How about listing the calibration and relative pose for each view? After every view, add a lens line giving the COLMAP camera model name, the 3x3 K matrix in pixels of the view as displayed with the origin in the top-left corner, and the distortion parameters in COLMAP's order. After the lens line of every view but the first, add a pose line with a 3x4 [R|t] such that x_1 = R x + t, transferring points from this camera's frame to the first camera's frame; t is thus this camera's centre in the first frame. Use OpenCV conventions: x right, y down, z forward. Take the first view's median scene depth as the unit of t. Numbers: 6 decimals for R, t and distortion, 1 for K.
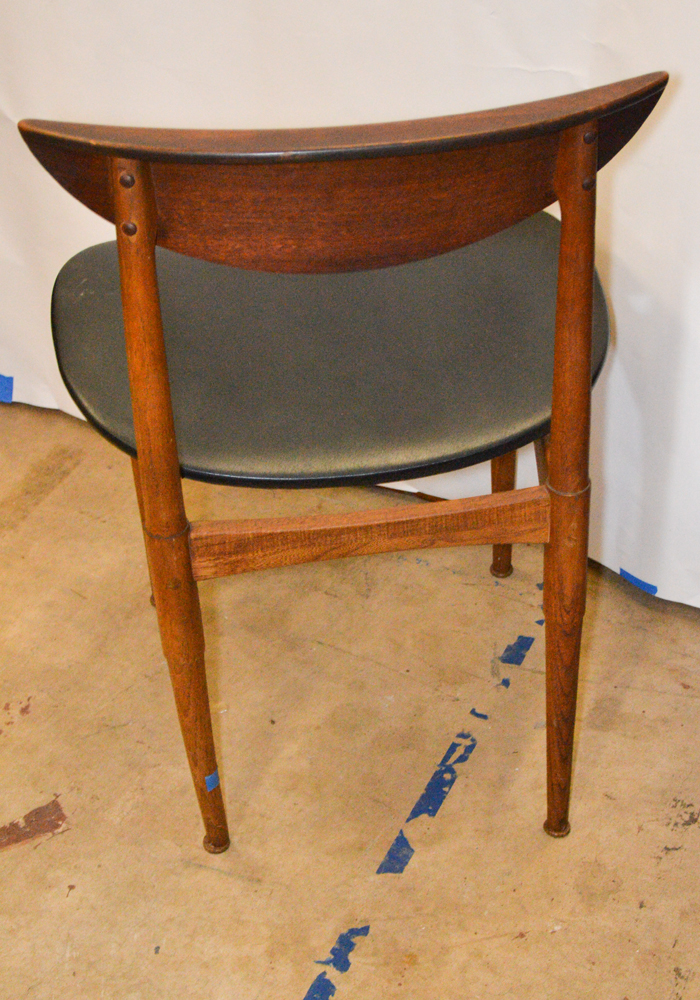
lens RADIAL K [[2043.7, 0, 349.1], [0, 2043.7, 499.0], [0, 0, 1]] dist [0.001320, 0.000000]
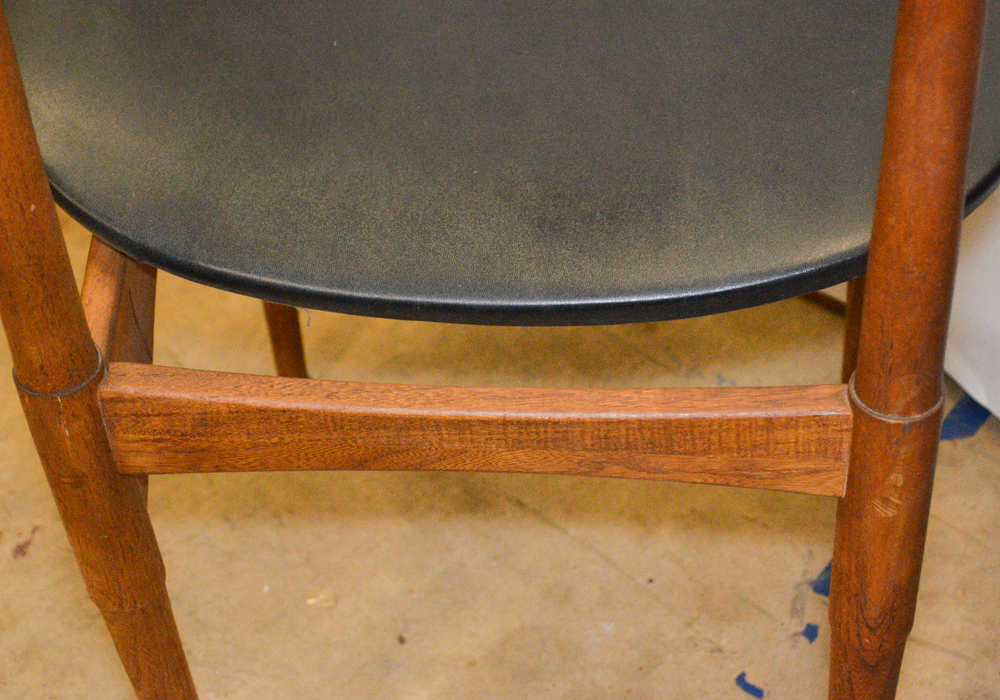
lens RADIAL K [[2043.7, 0, 501.5], [0, 2043.7, 352.4], [0, 0, 1]] dist [0.001320, 0.000000]
pose [[0.974209, 0.144762, -0.173091, 0.081910], [-0.122146, 0.983302, 0.134897, -0.056886], [0.189729, -0.110276, 0.975624, 0.436453]]
